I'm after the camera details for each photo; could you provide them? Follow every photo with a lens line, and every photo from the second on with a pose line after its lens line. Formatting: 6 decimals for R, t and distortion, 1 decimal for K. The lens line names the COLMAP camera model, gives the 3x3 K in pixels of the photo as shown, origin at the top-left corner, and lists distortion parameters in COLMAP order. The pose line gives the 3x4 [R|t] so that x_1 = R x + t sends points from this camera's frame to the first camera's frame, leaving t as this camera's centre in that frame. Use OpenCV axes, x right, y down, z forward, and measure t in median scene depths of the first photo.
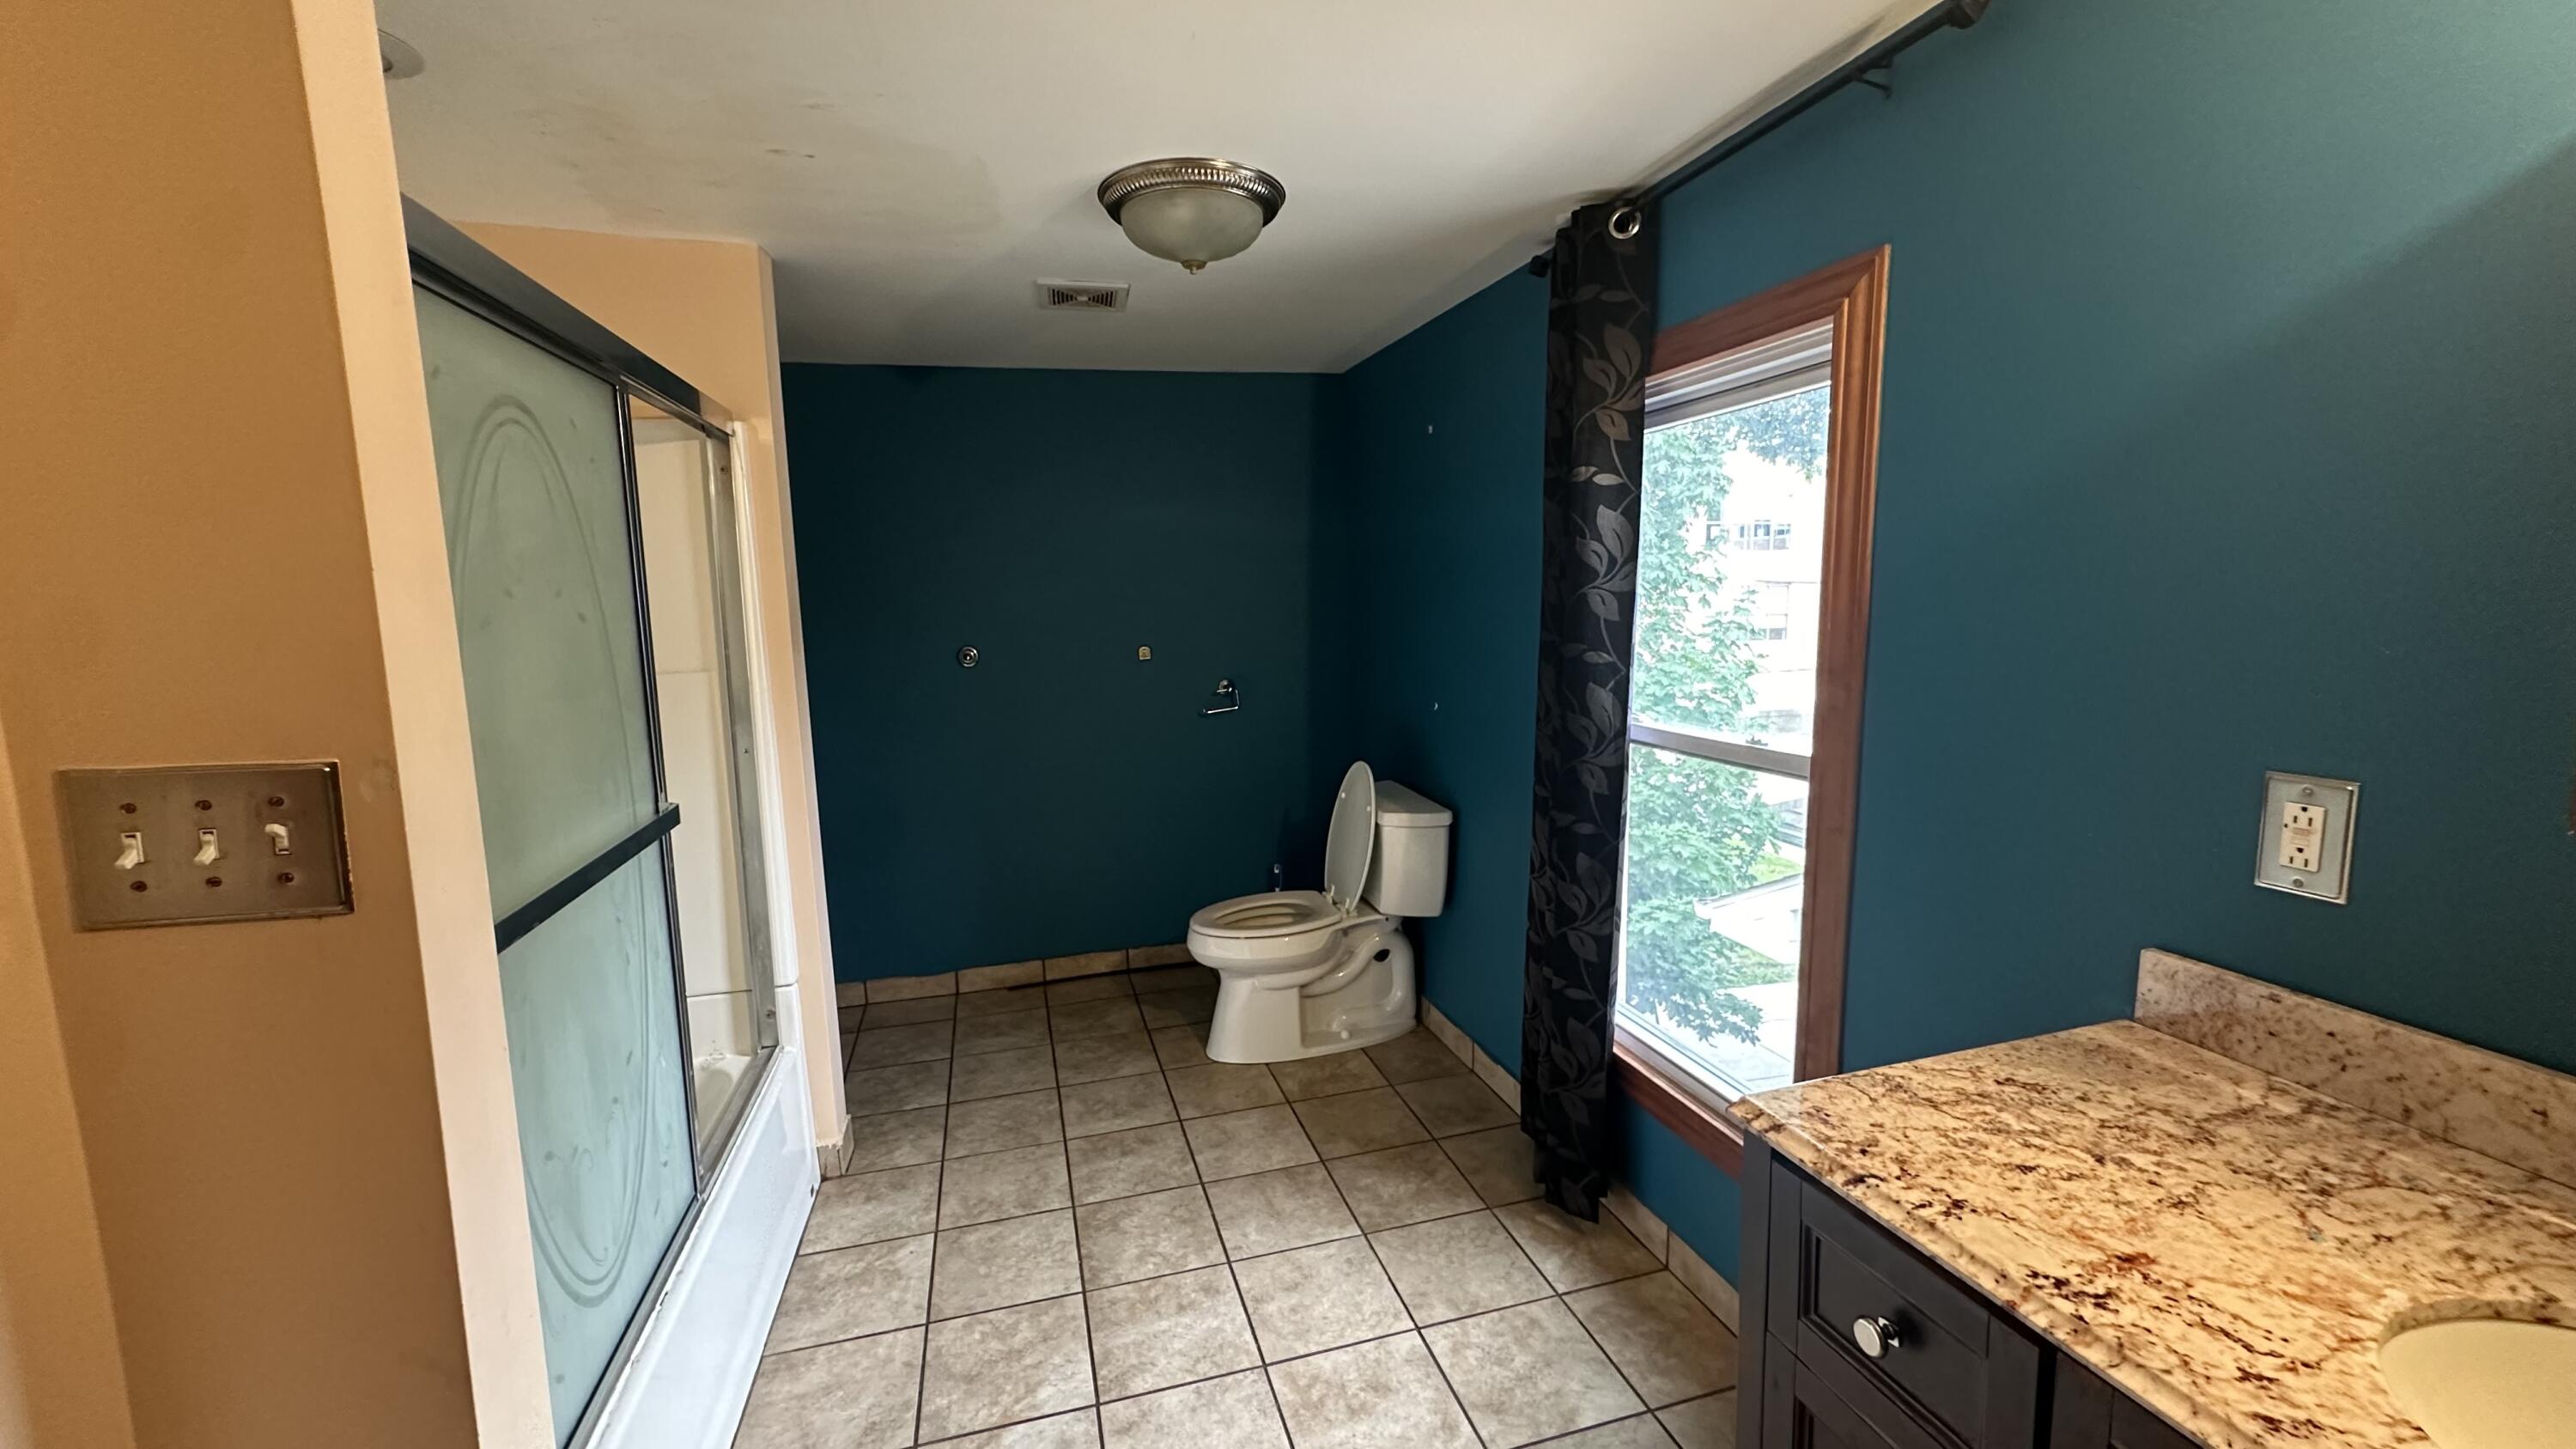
lens RADIAL K [[1029.6, 0, 1282.8], [0, 1029.6, 715.5], [0, 0, 1]] dist [-0.003298, 0.001035]
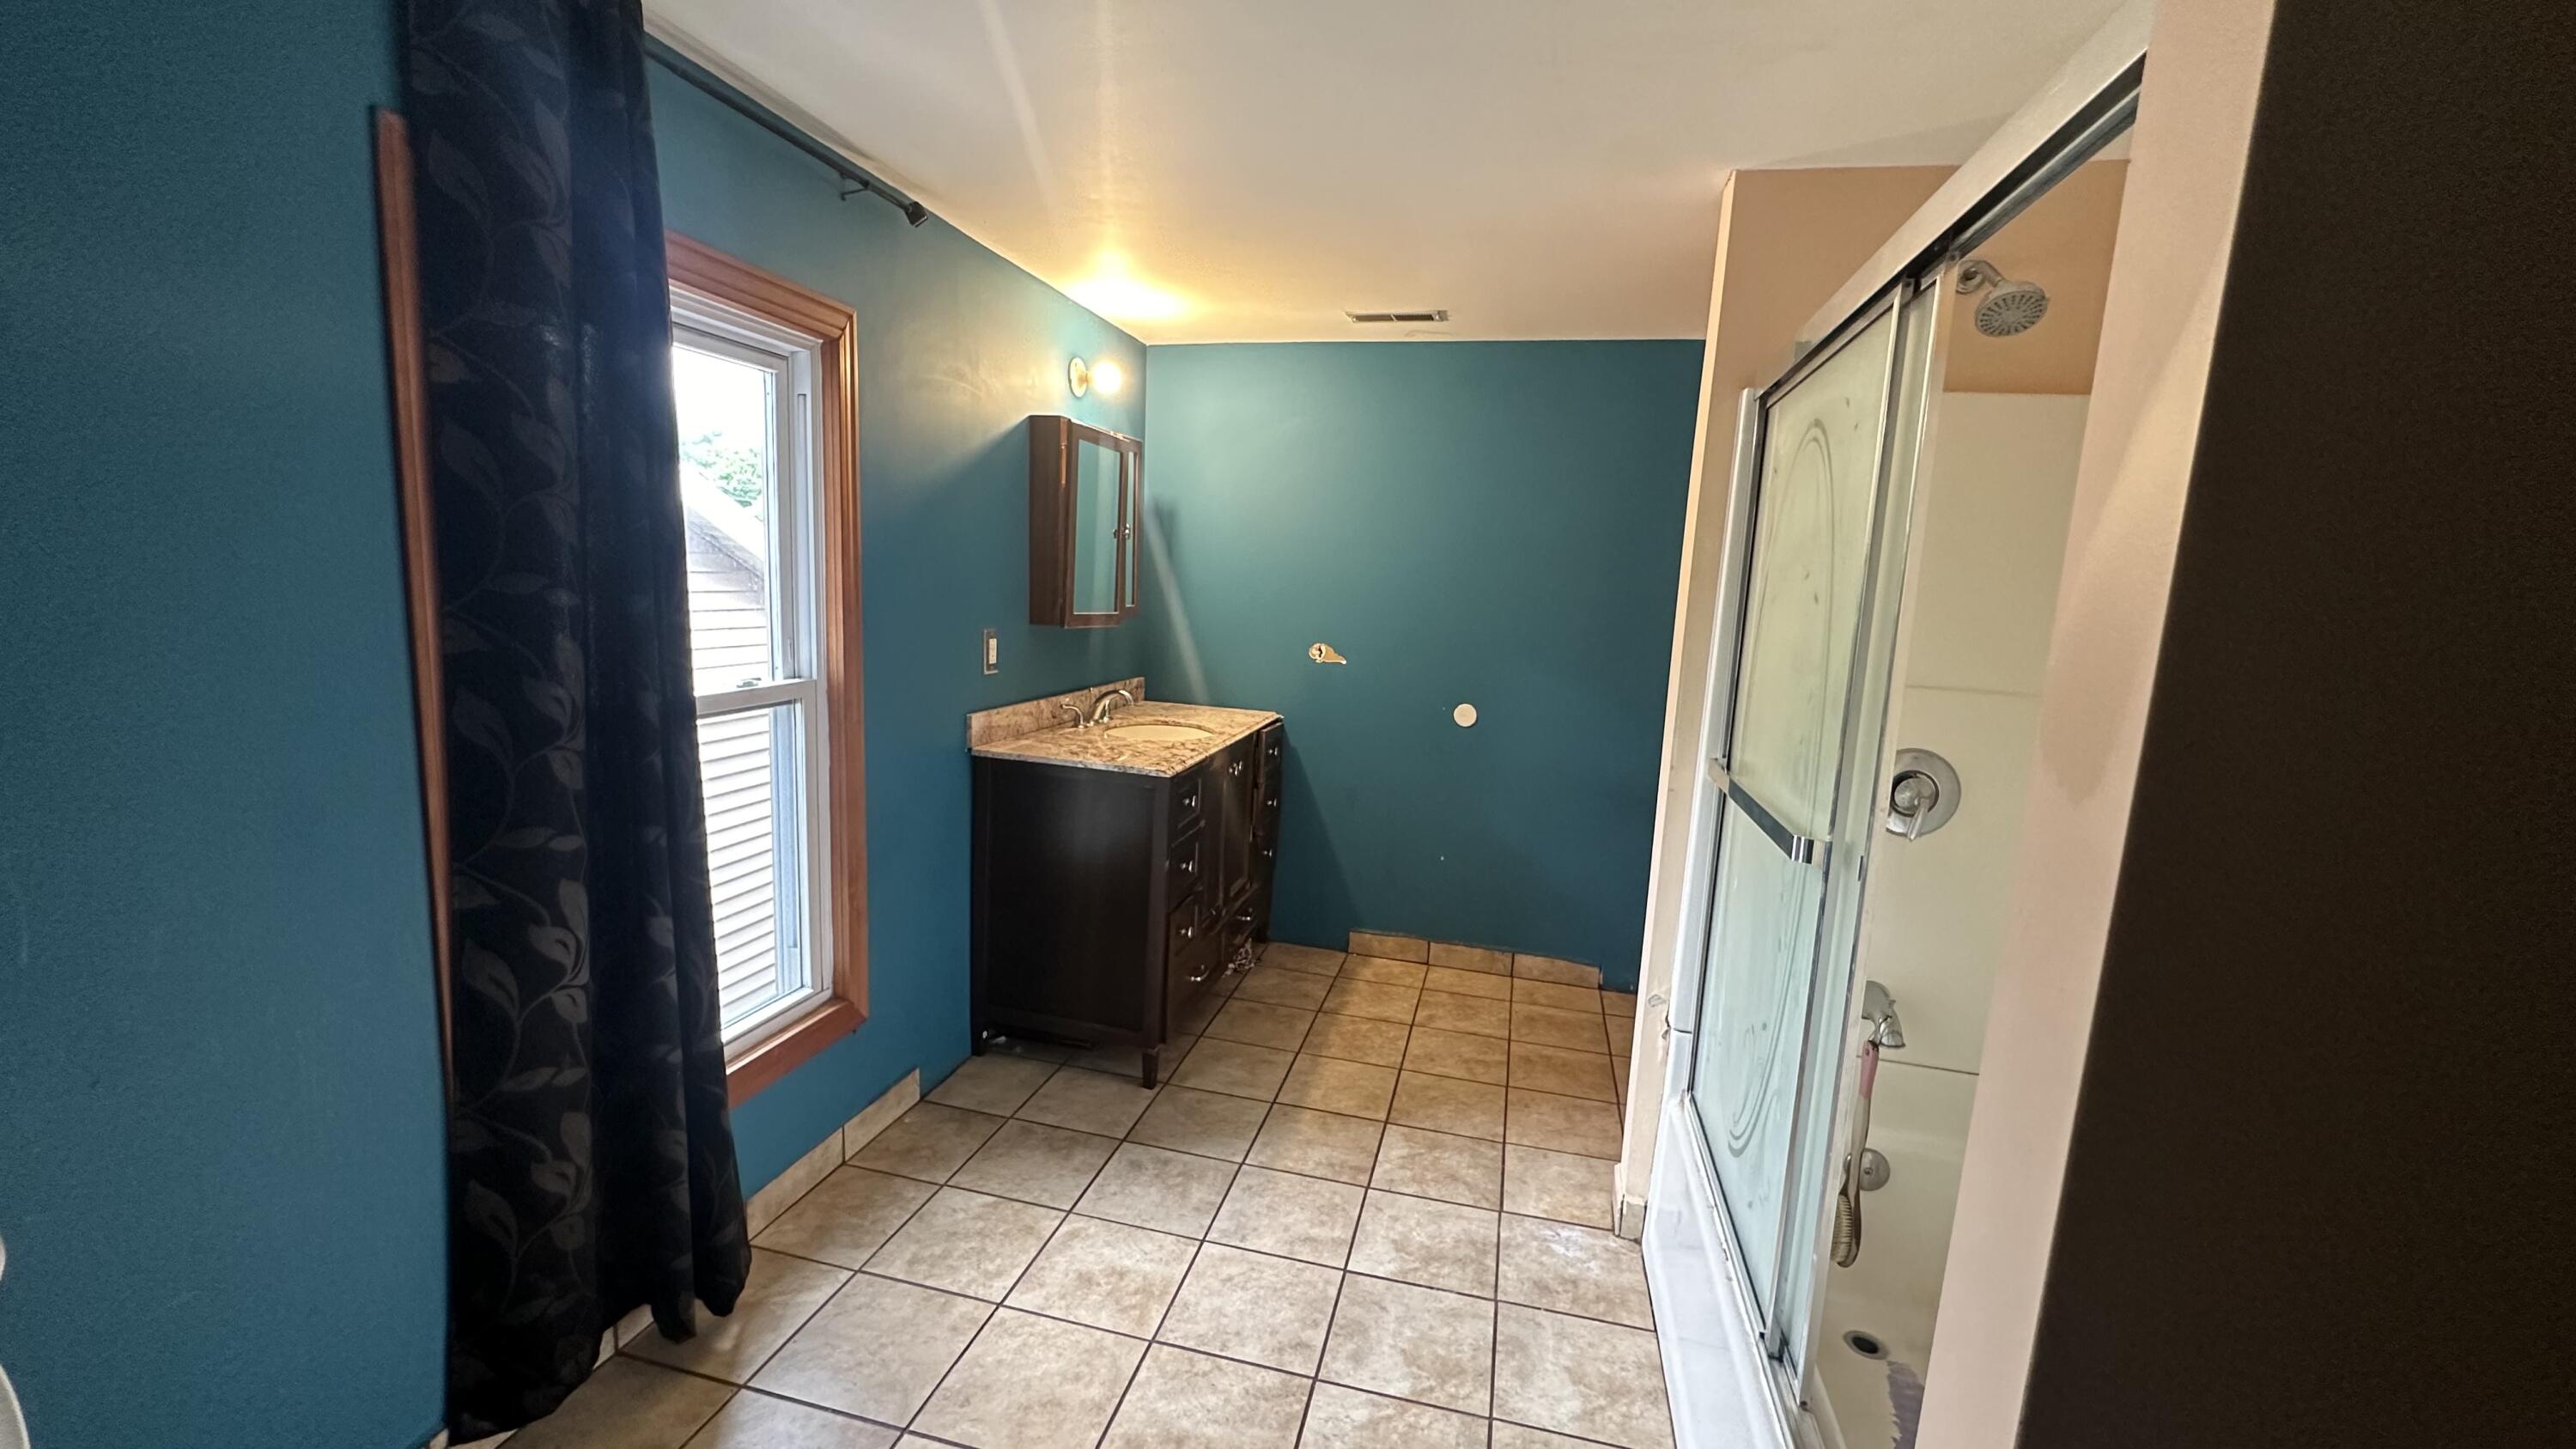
lens RADIAL K [[1029.6, 0, 1275.6], [0, 1029.6, 726.3], [0, 0, 1]] dist [-0.003298, 0.001035]
pose [[-0.871401, -0.097274, 0.480831, -0.553869], [0.028075, 0.968649, 0.246842, -0.188348], [-0.489768, 0.228597, -0.841351, 1.680327]]
